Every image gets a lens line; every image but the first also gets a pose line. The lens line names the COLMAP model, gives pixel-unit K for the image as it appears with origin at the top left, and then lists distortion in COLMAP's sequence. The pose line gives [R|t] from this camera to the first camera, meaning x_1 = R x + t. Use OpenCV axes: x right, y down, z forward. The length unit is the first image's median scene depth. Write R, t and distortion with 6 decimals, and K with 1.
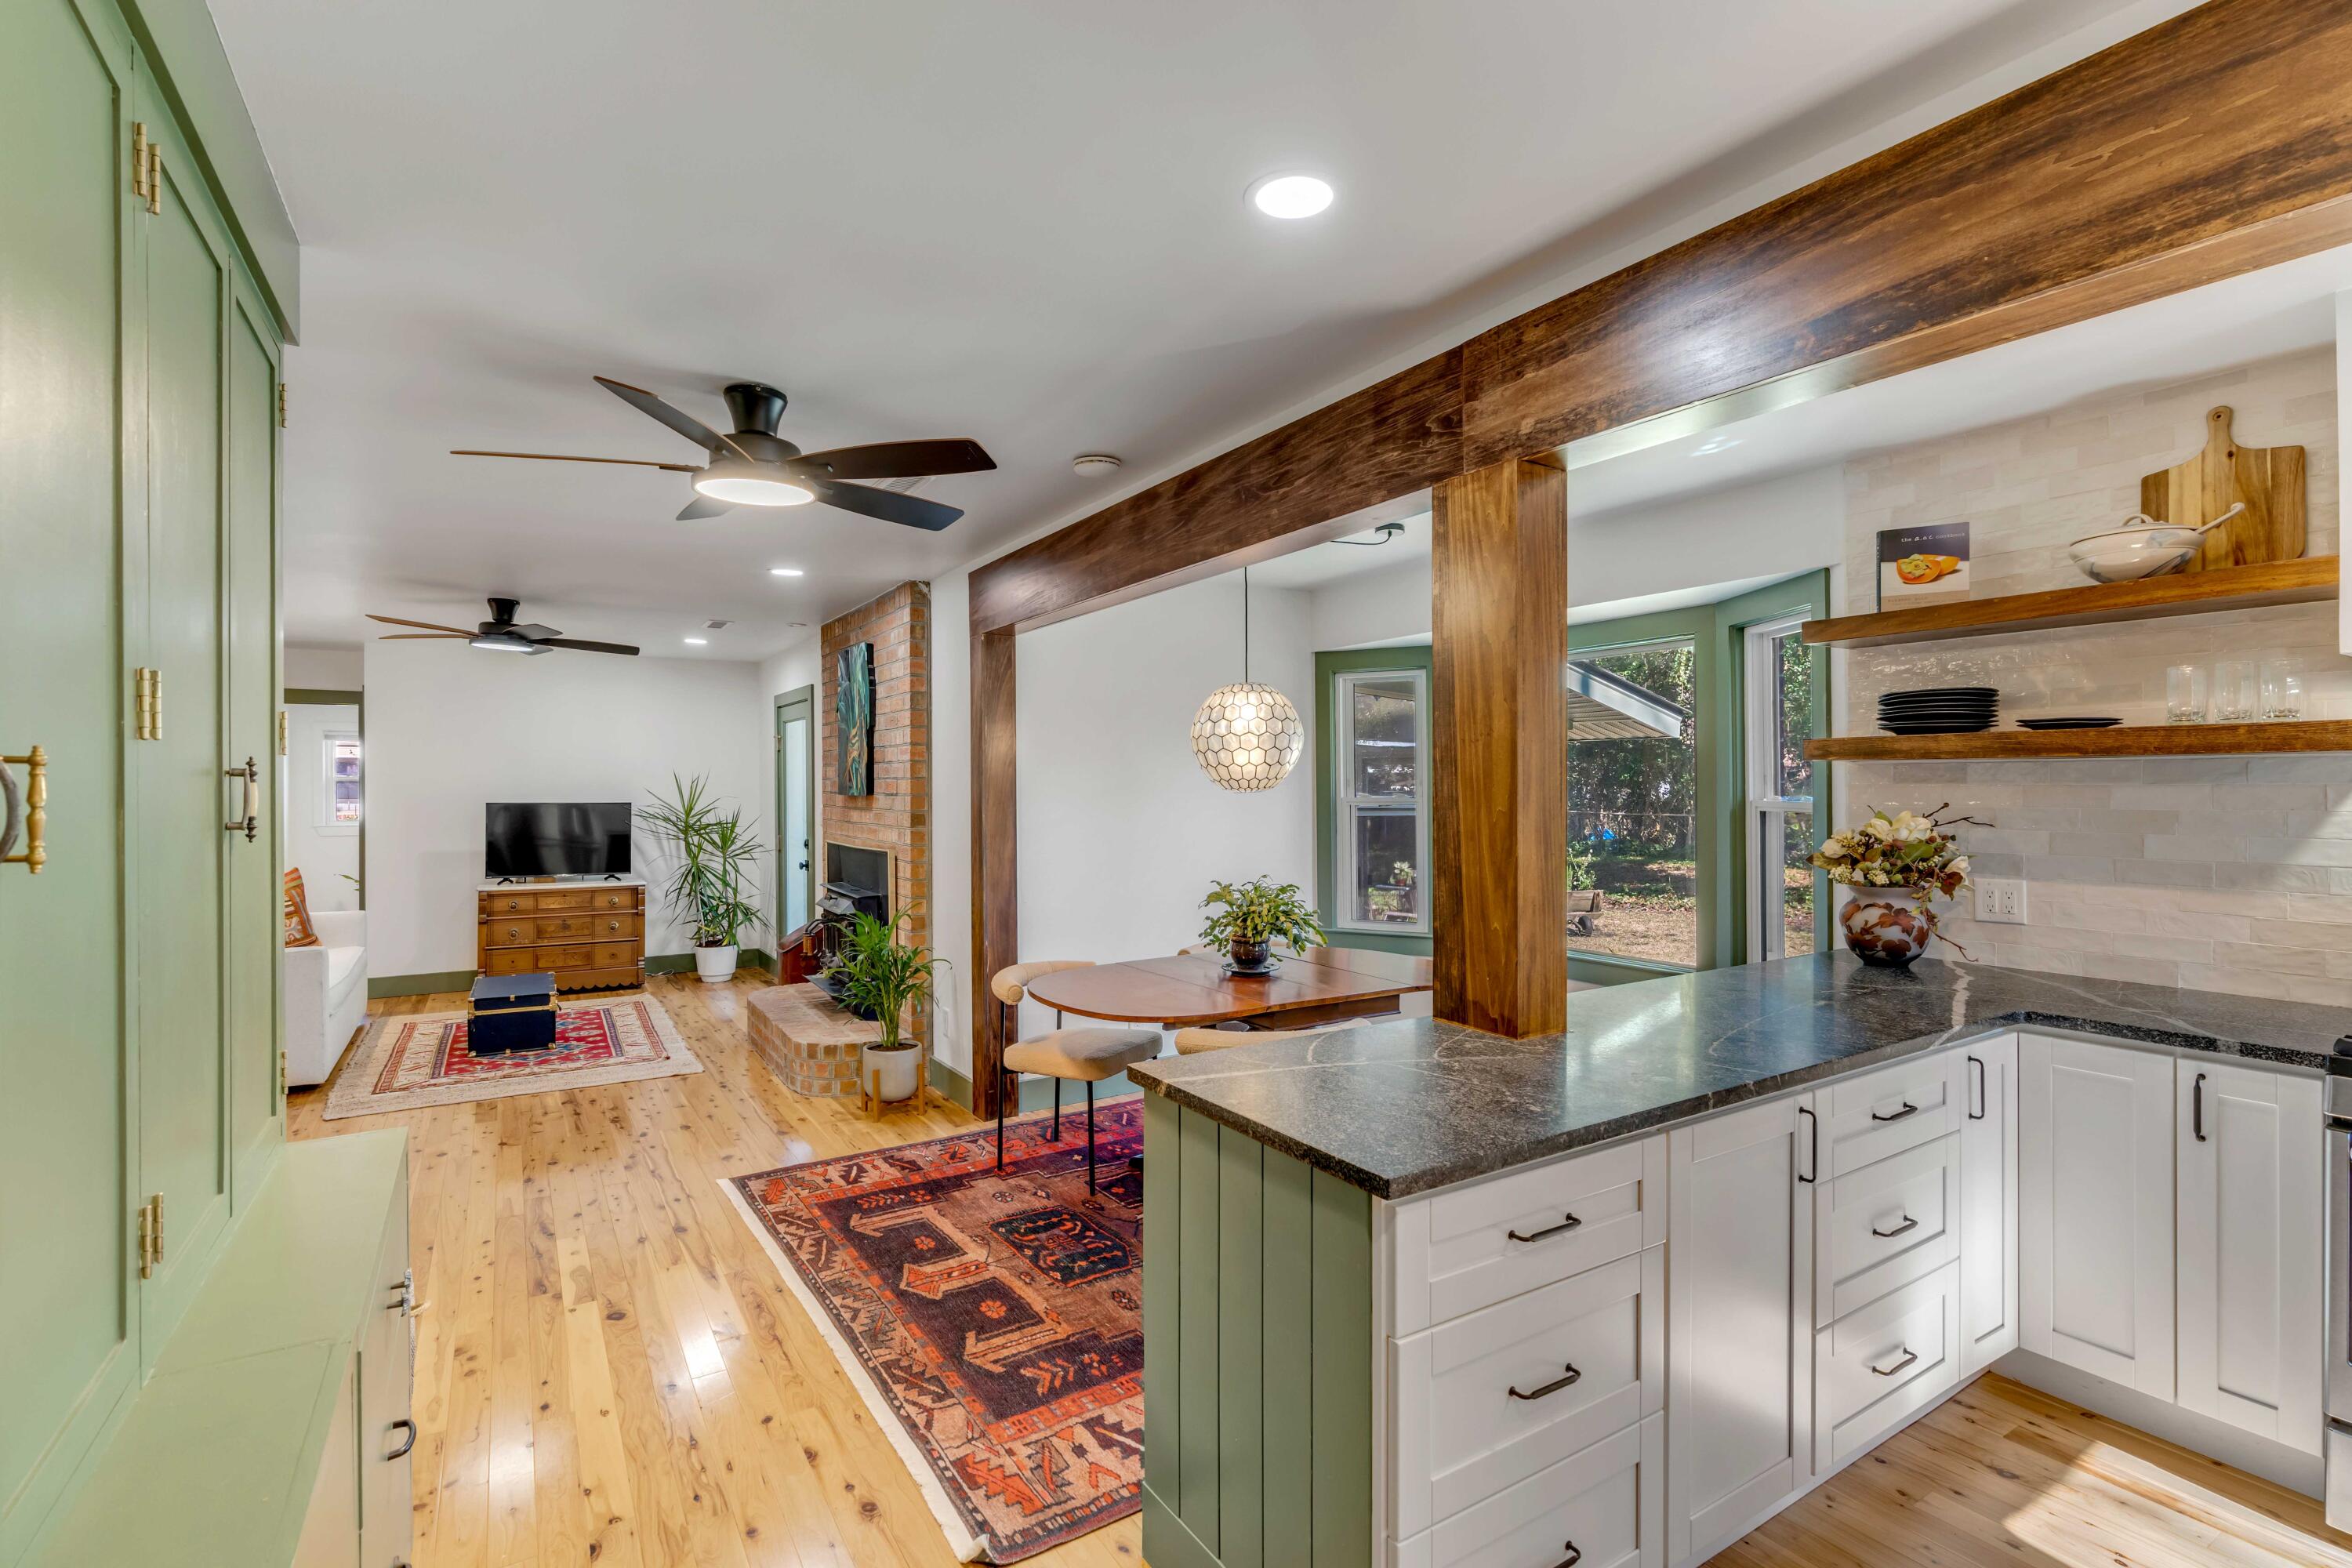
lens RADIAL K [[1082.4, 0, 1180.4], [0, 1082.4, 787.8], [0, 0, 1]] dist [-0.020349, 0.013266]
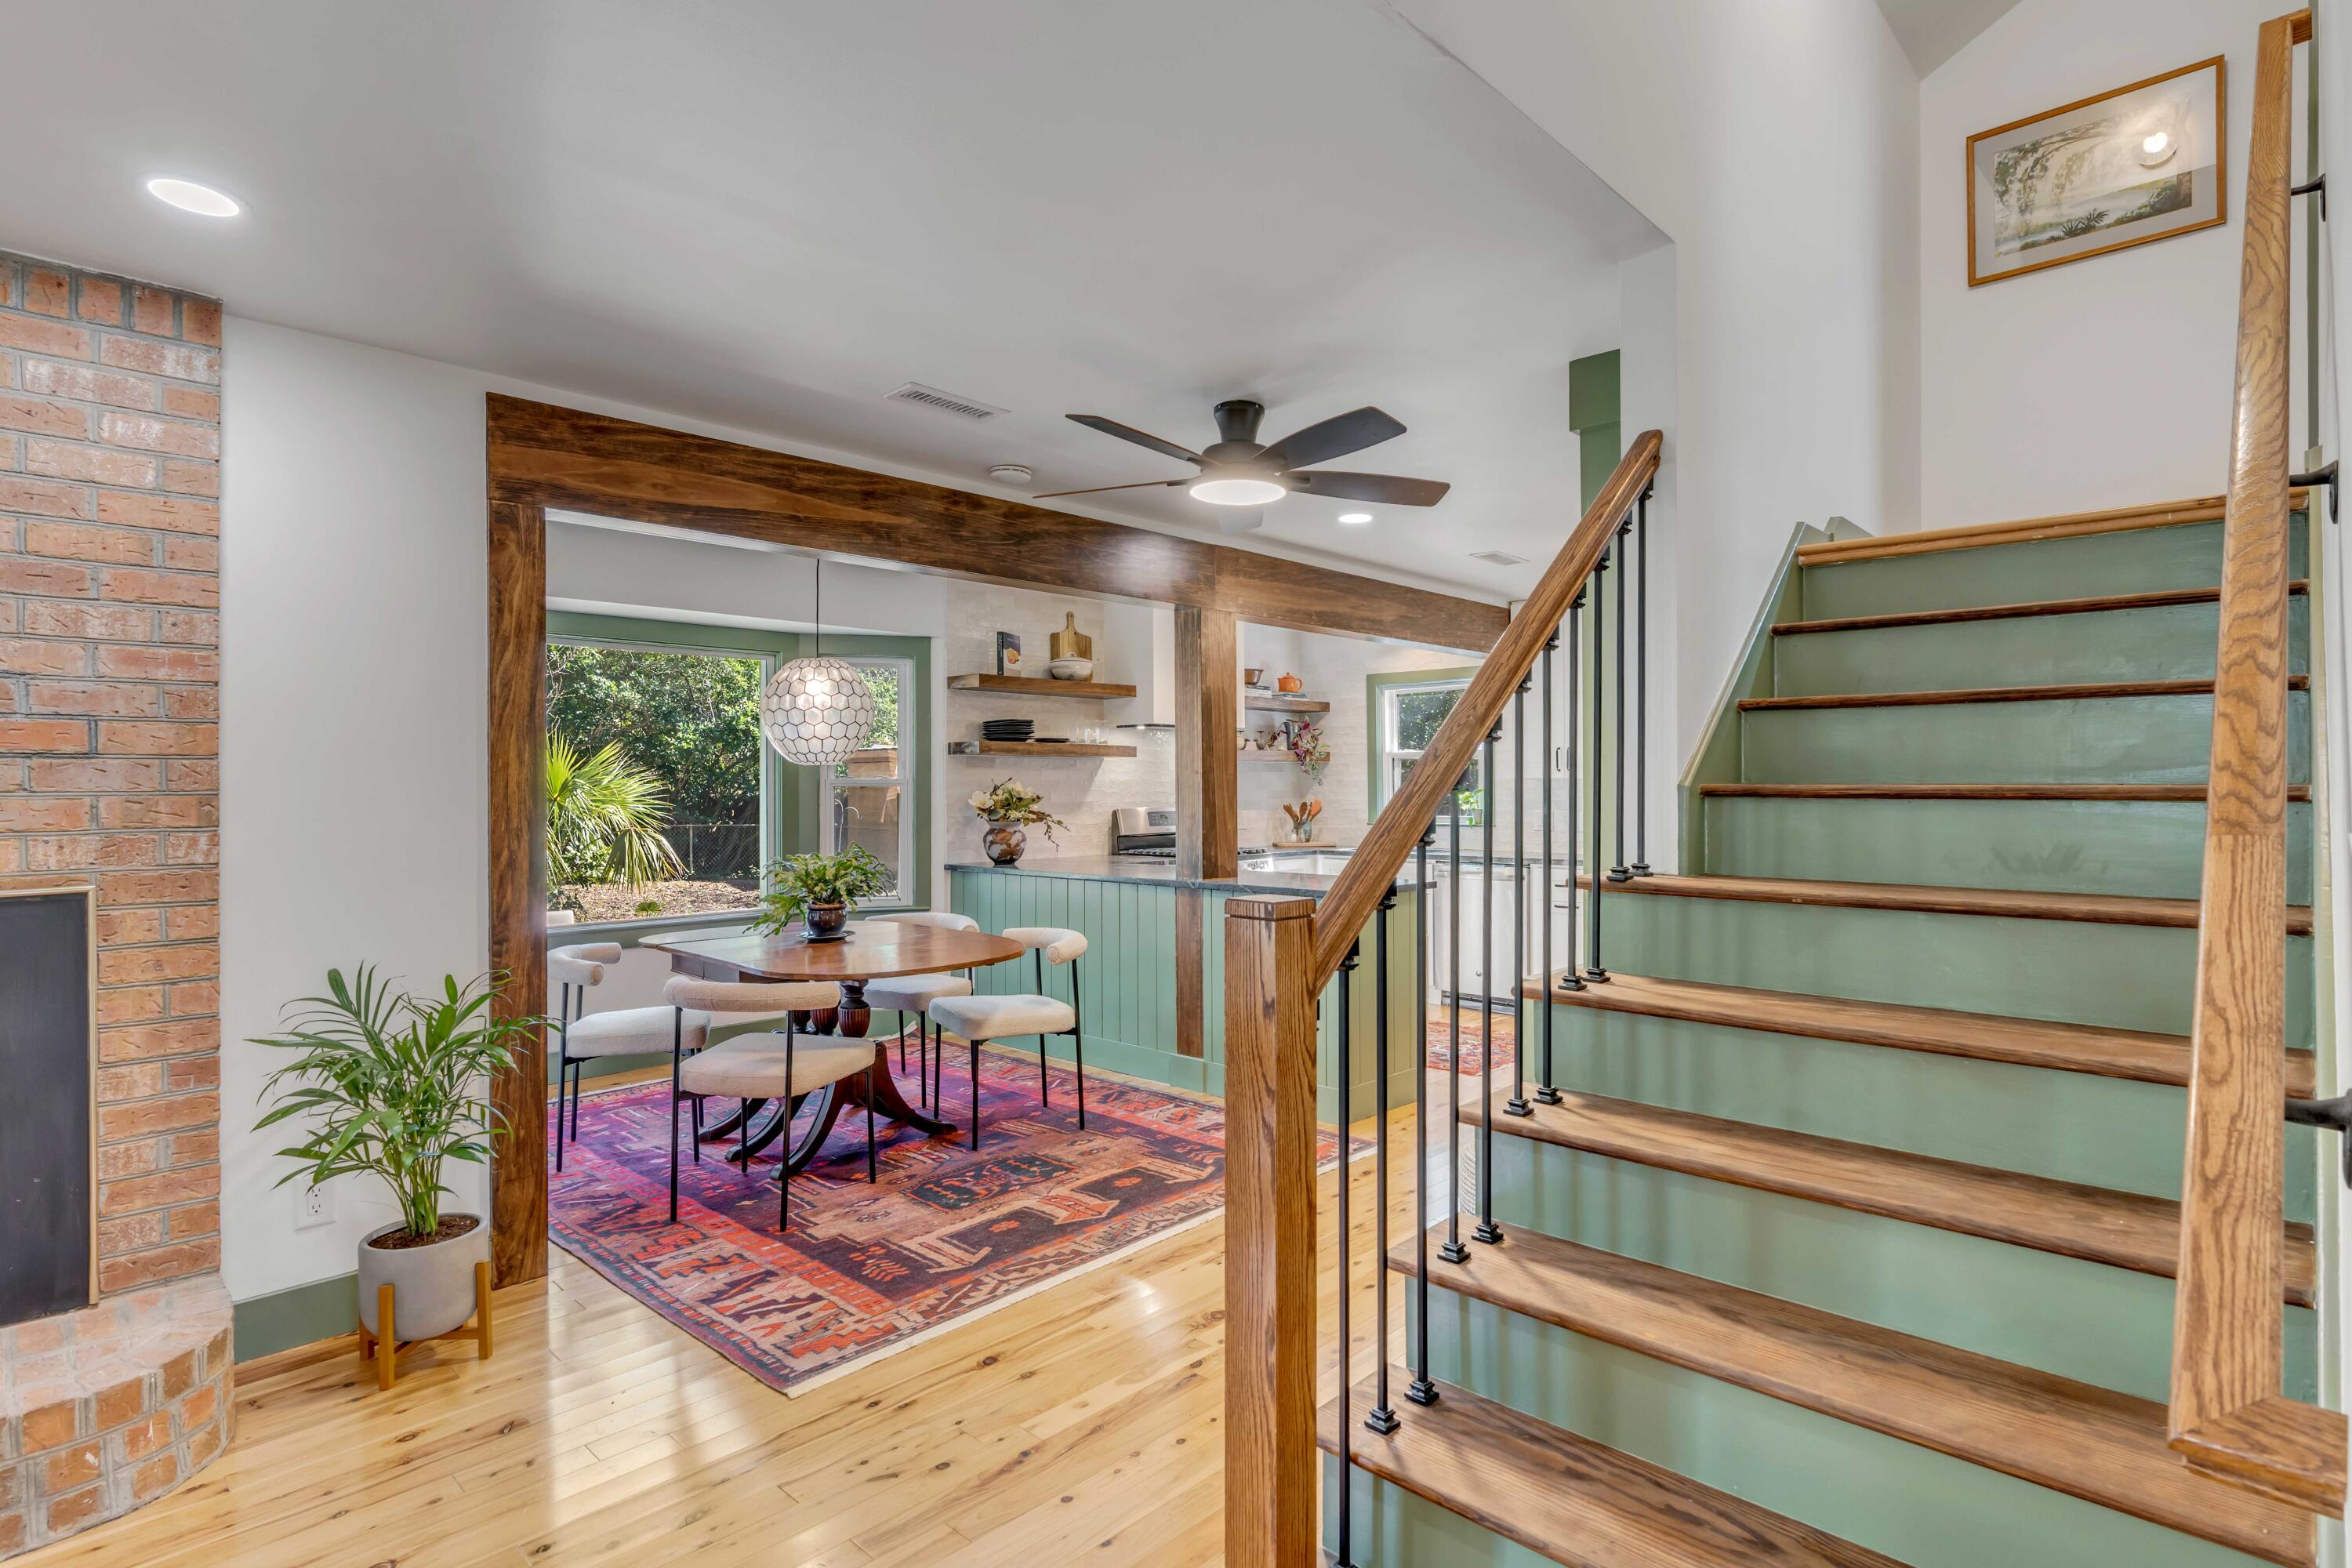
lens RADIAL K [[1186.7, 0, 1177.1], [0, 1186.7, 789.7], [0, 0, 1]] dist [-0.004195, 0.000034]
pose [[-0.241774, 0.004075, 0.970324, -1.086204], [0.007629, 0.999968, -0.002298, 0.032214], [-0.970303, 0.006847, -0.241797, 0.923628]]
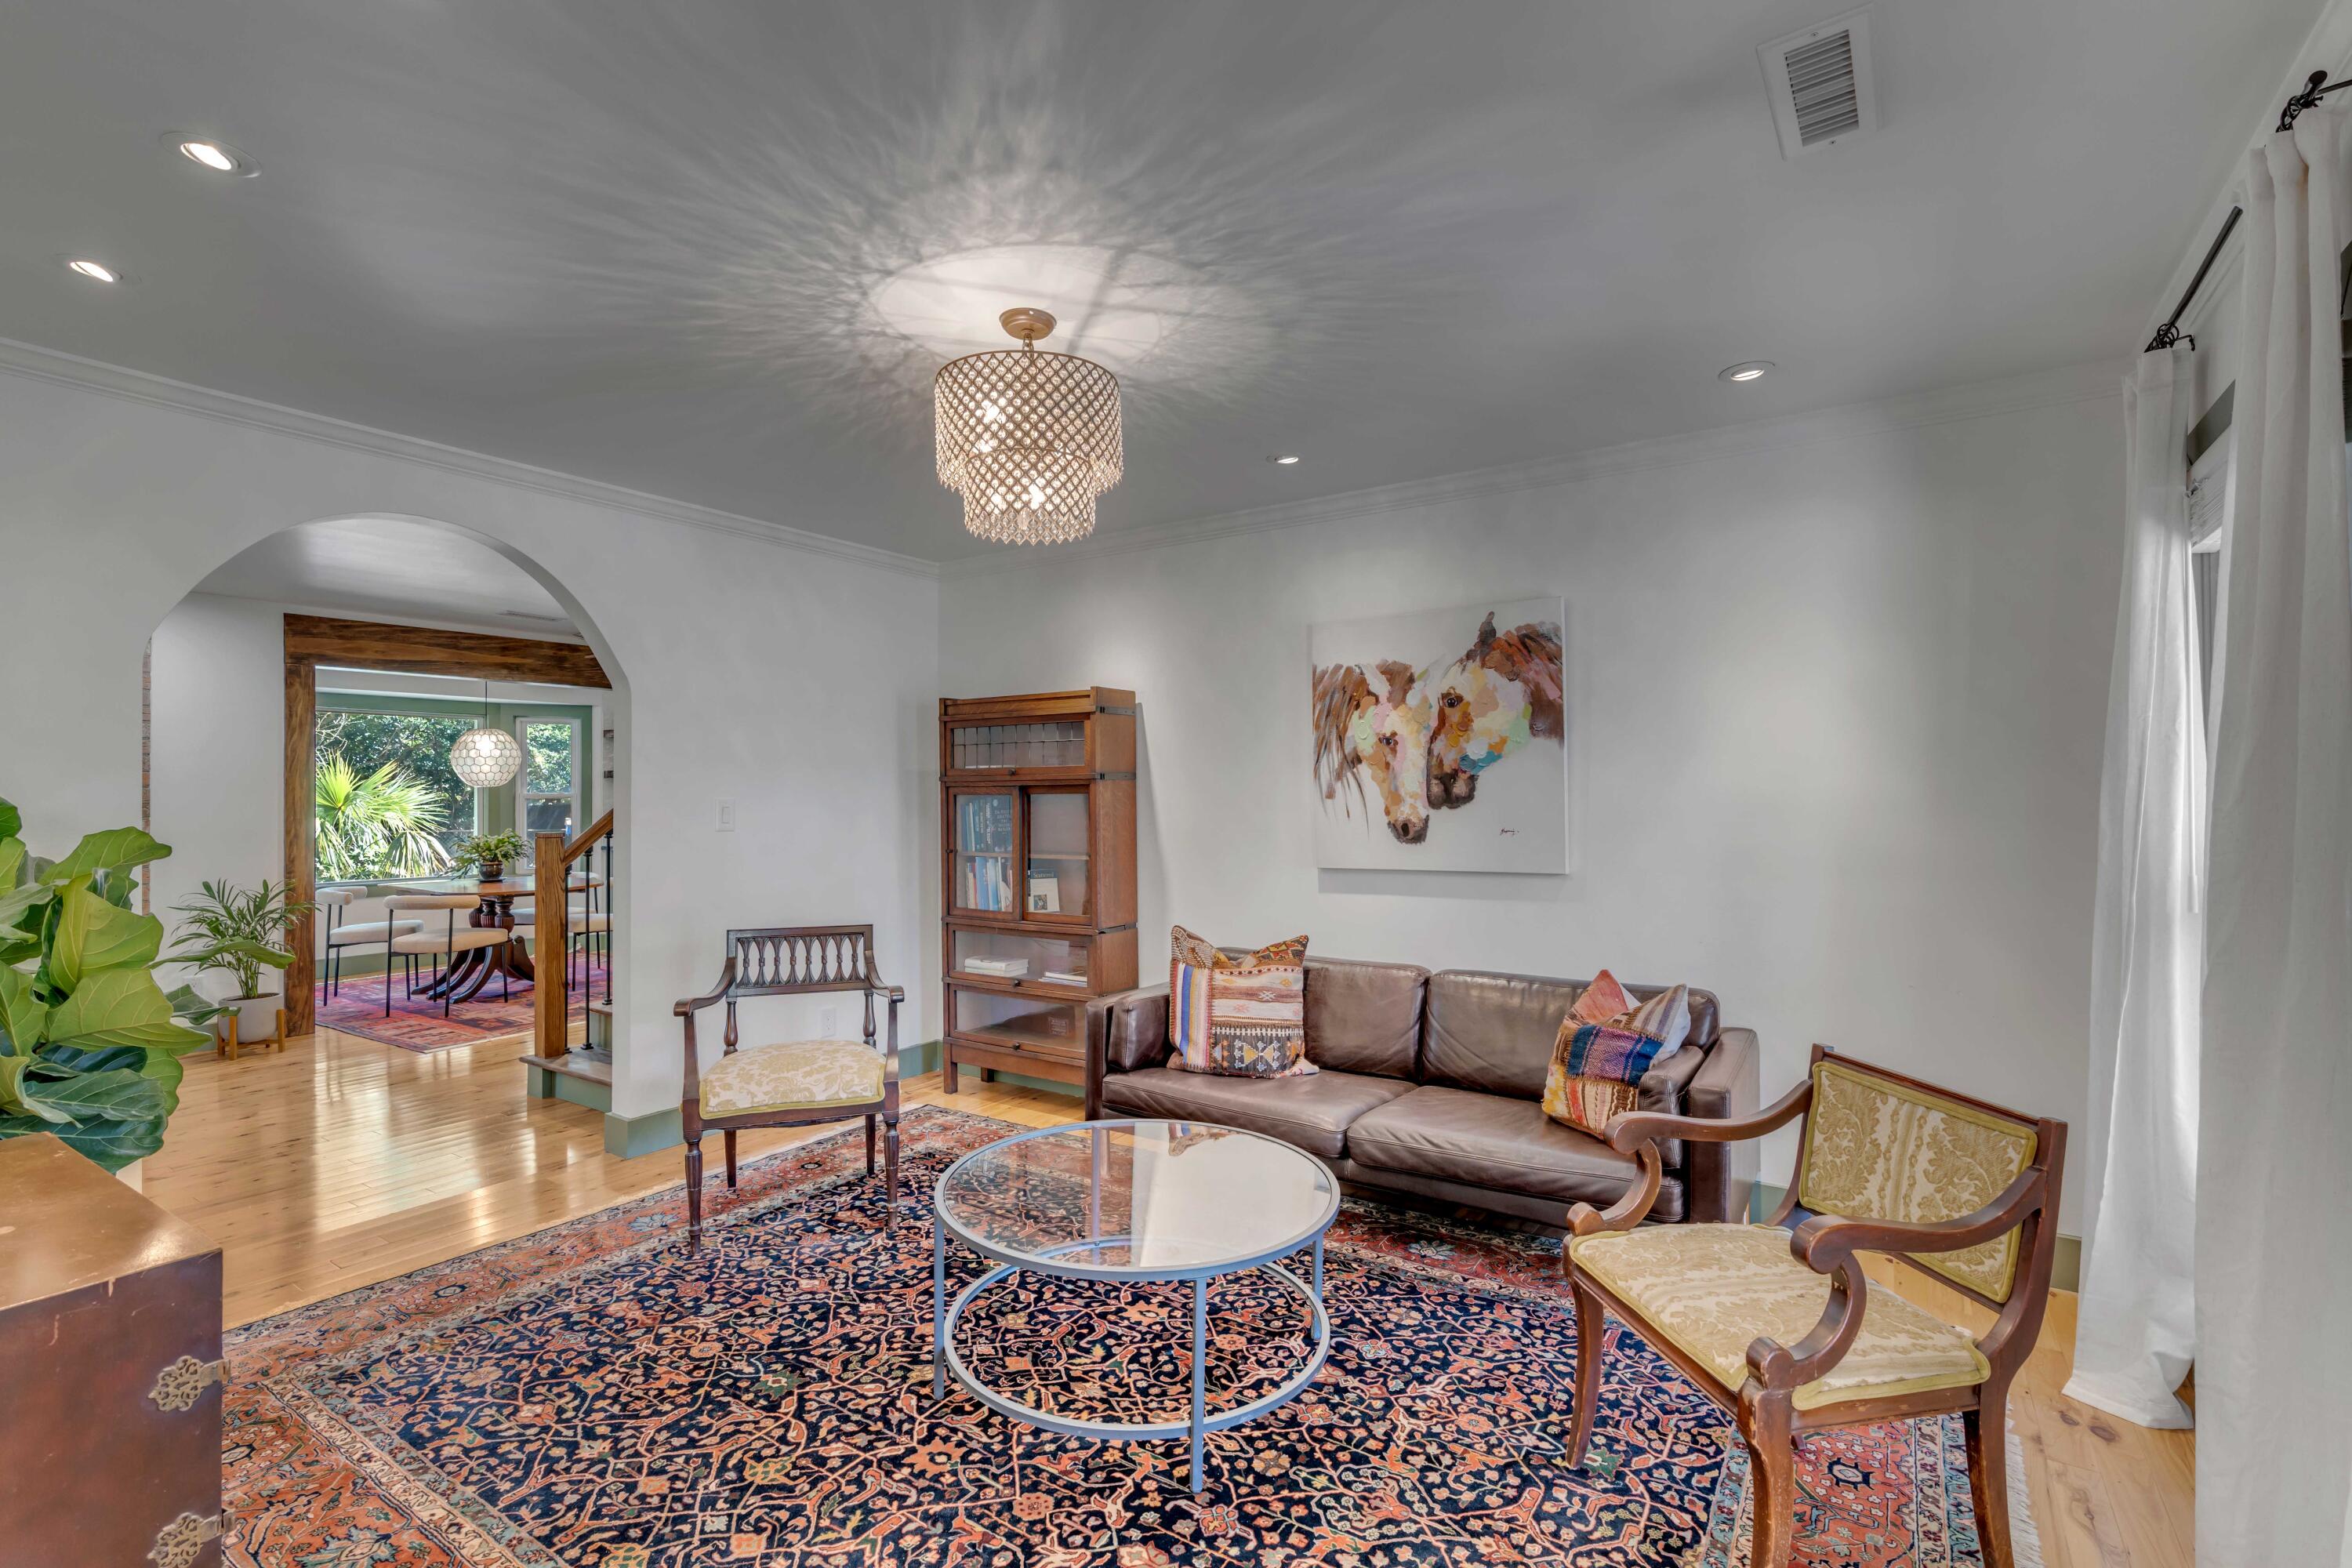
lens RADIAL K [[1056.3, 0, 1181.4], [0, 1056.3, 790.7], [0, 0, 1]] dist [-0.006373, 0.000037]
pose [[-0.414483, 0.012320, 0.909974, -2.062416], [0.010344, 0.999908, -0.008826, 0.039168], [-0.909998, 0.005754, -0.414572, 0.646810]]
